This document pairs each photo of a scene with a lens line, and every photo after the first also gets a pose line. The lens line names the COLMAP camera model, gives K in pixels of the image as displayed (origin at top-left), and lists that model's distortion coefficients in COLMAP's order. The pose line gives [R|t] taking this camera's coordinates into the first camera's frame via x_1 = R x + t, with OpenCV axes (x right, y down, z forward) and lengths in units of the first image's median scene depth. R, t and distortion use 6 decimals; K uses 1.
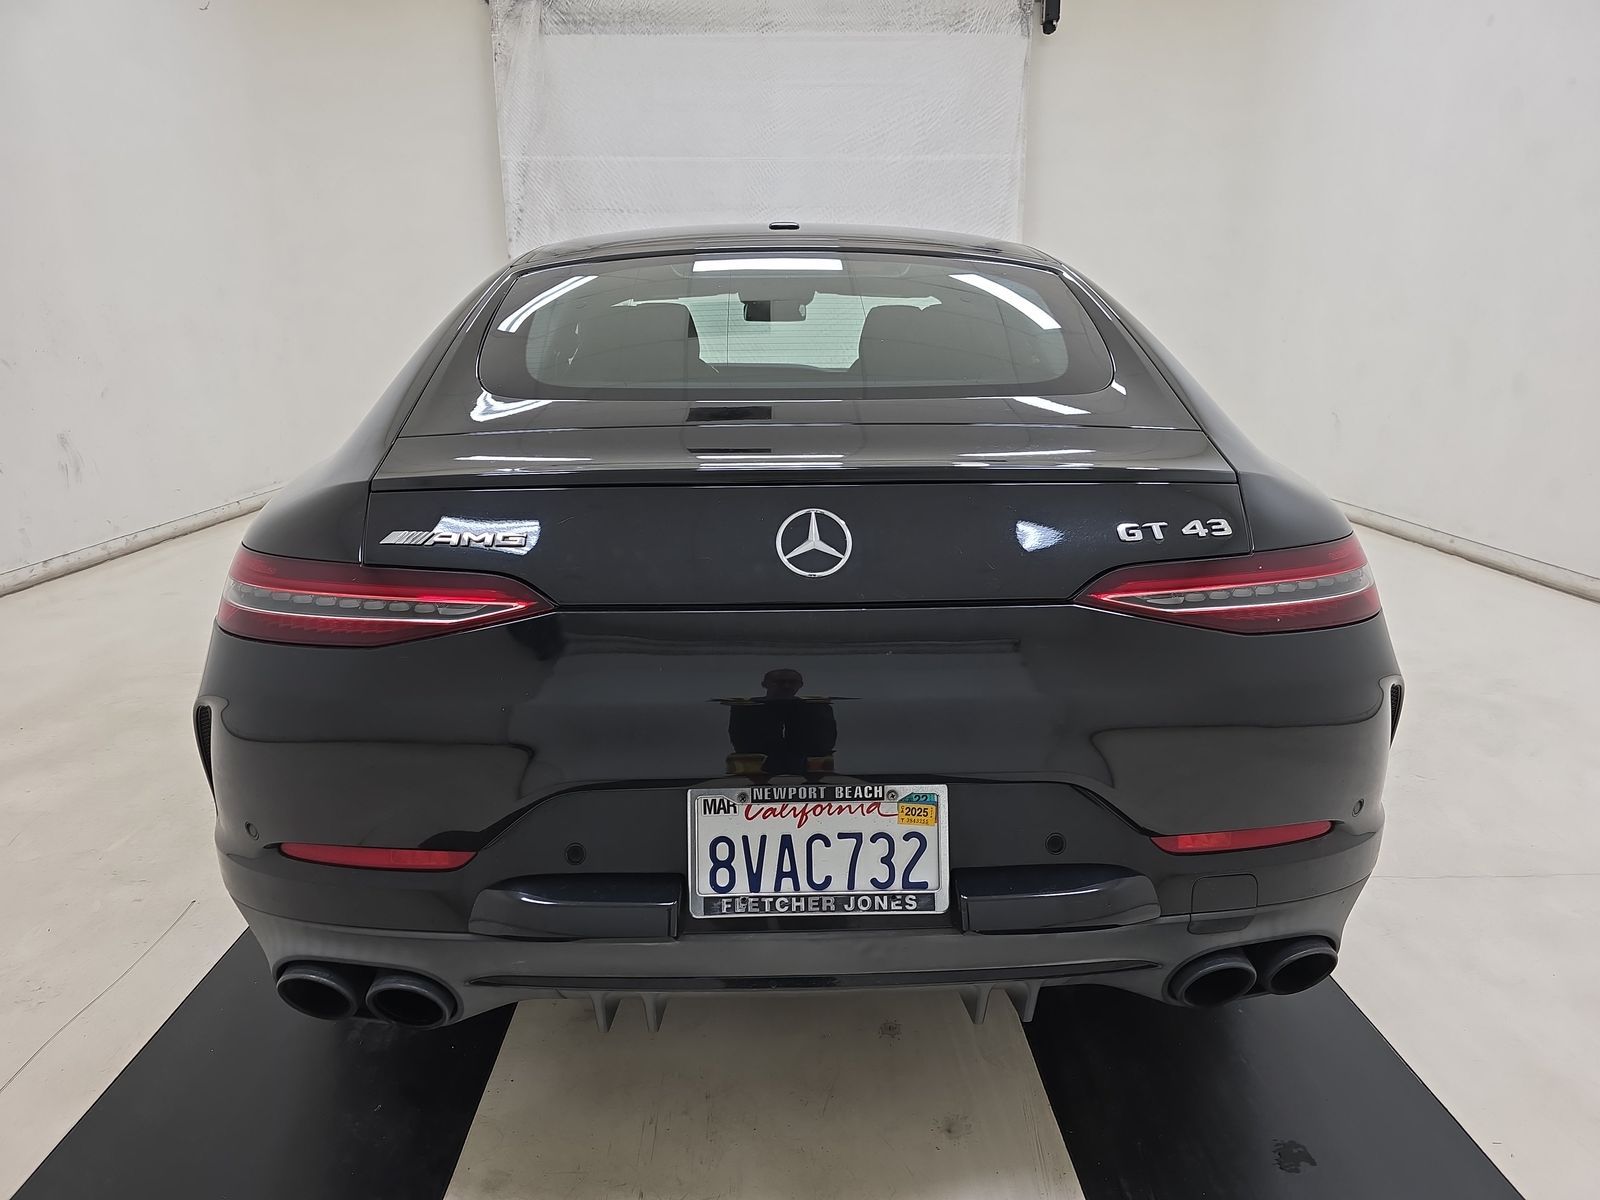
lens RADIAL K [[1071.4, 0, 796.4], [0, 1071.4, 585.4], [0, 0, 1]] dist [0.120479, -0.123780]
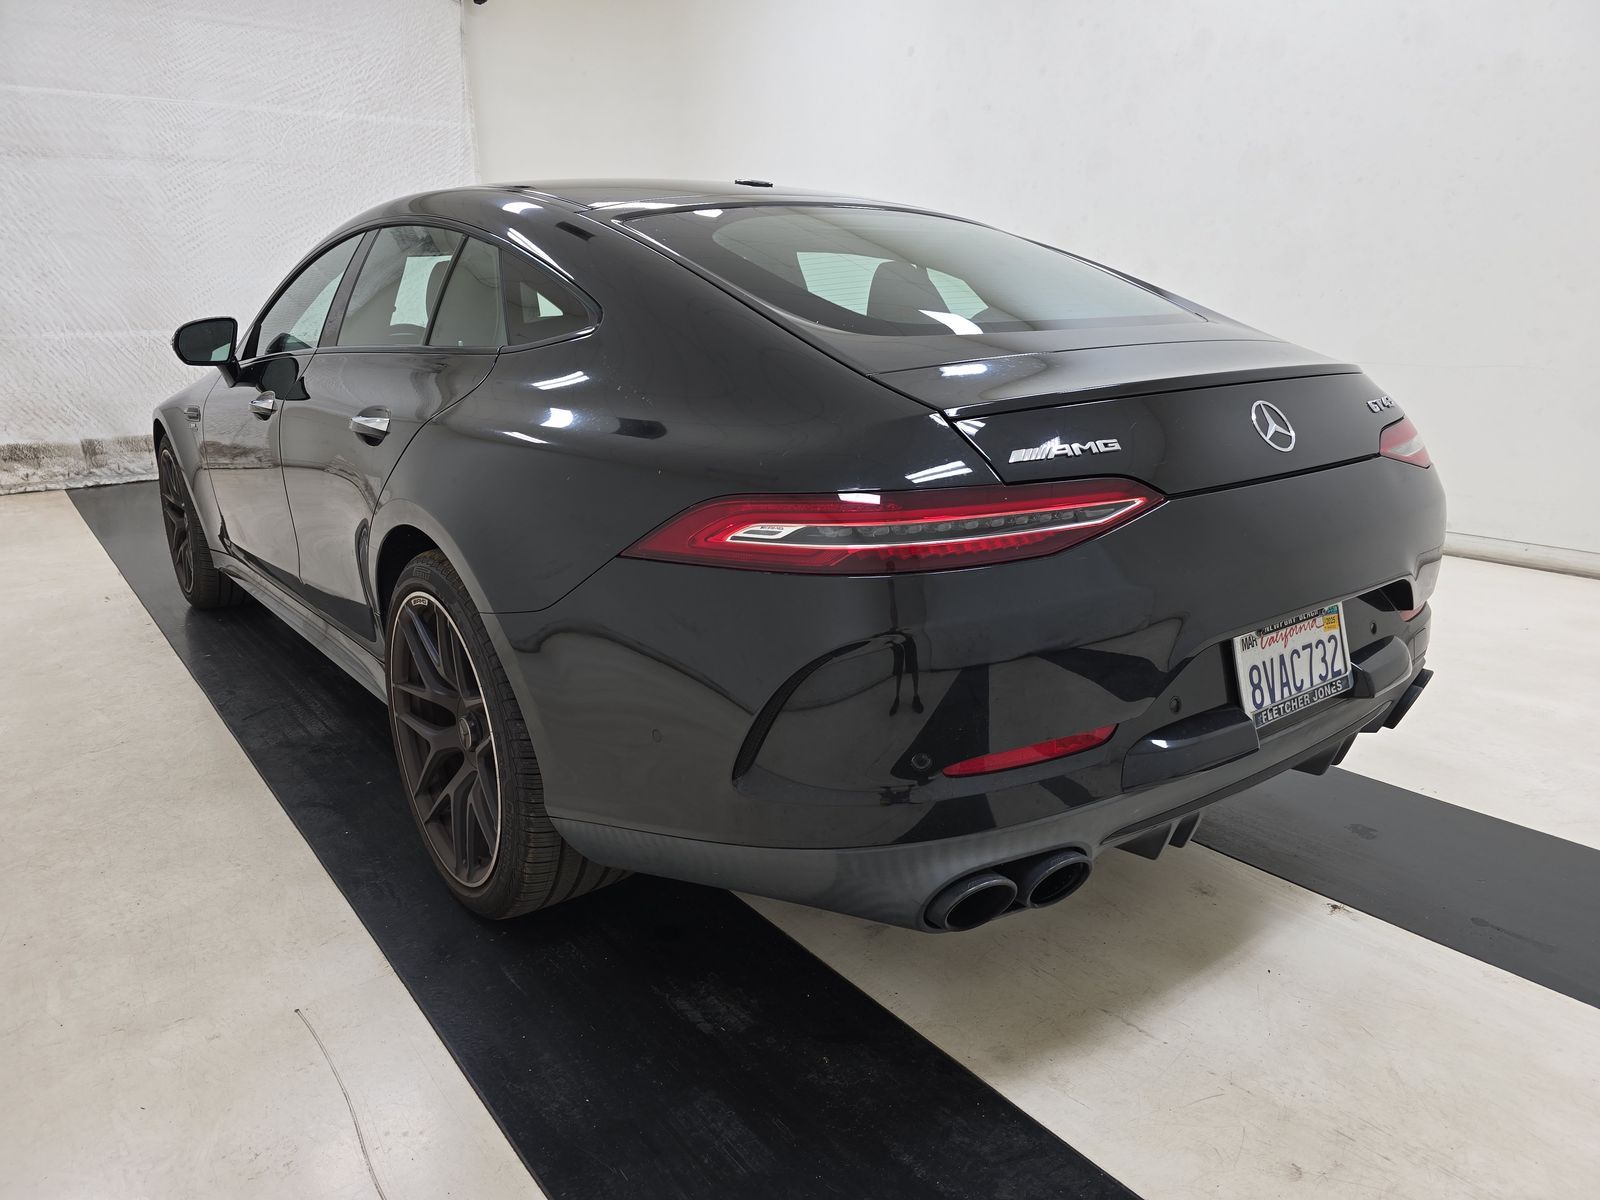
lens RADIAL K [[1089.5, 0, 799.3], [0, 1089.5, 599.0], [0, 0, 1]] dist [0.038214, -0.029209]
pose [[0.807338, -0.161427, 0.567579, -1.207474], [0.147774, 0.986514, 0.070381, -0.012374], [-0.571286, 0.027052, 0.820305, 0.249621]]
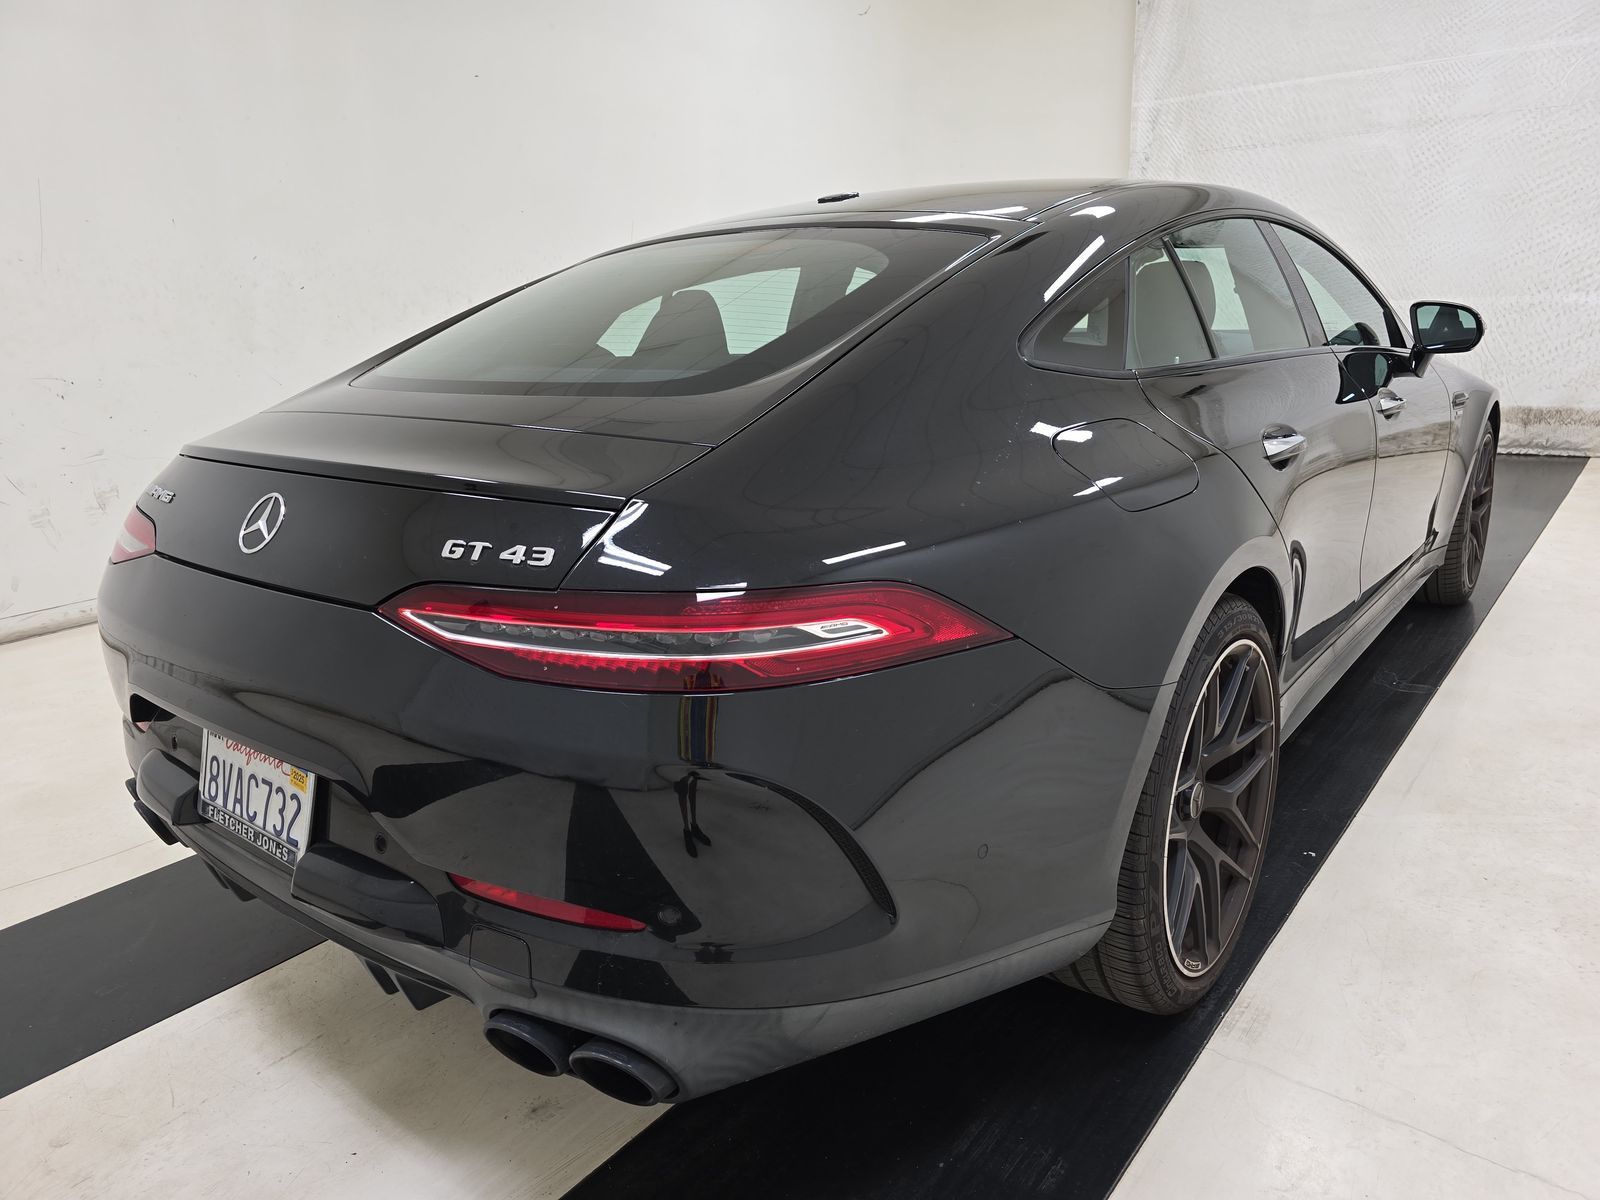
lens RADIAL K [[1089.5, 0, 799.3], [0, 1089.5, 599.0], [0, 0, 1]] dist [0.038214, -0.029209]
pose [[0.760545, 0.150475, -0.631608, 1.179469], [-0.116638, 0.988613, 0.095080, -0.135551], [0.638723, 0.001357, 0.769436, 0.465758]]
